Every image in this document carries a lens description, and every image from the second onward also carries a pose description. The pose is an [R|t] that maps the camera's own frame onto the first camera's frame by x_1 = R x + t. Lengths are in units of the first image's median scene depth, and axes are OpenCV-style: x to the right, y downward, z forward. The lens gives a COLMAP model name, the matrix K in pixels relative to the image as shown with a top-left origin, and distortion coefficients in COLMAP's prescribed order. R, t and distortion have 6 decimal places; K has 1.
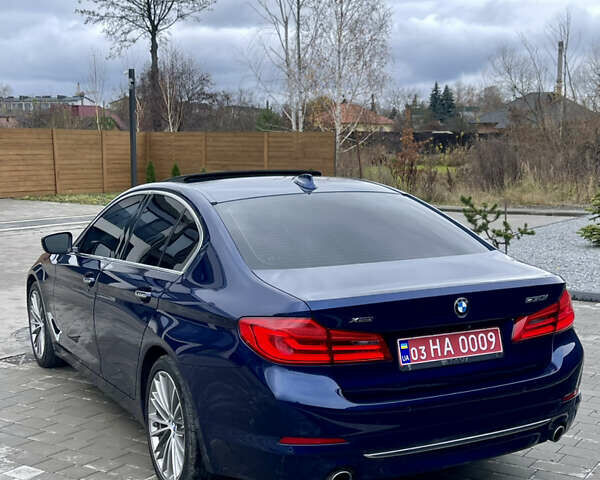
lens RADIAL K [[742.6, 0, 276.4], [0, 742.6, 222.9], [0, 0, 1]] dist [0.023276, 0.000000]
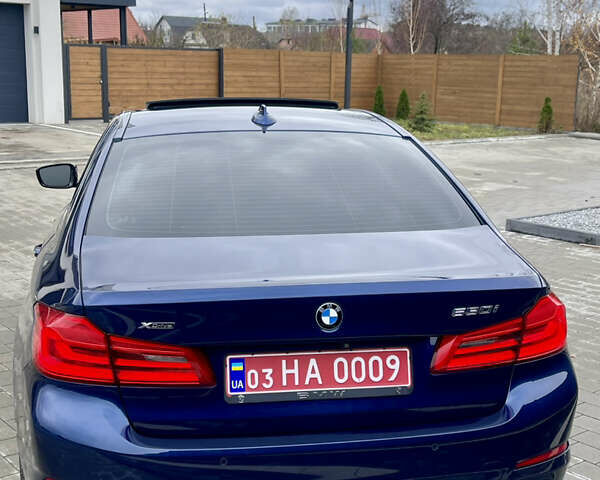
lens RADIAL K [[763.7, 0, 304.0], [0, 763.7, 236.9], [0, 0, 1]] dist [-0.036493, 0.000000]
pose [[0.963771, 0.068212, -0.257860, 0.374073], [-0.038652, 0.992259, 0.118021, -0.032378], [0.263914, -0.103778, 0.958947, 0.342209]]
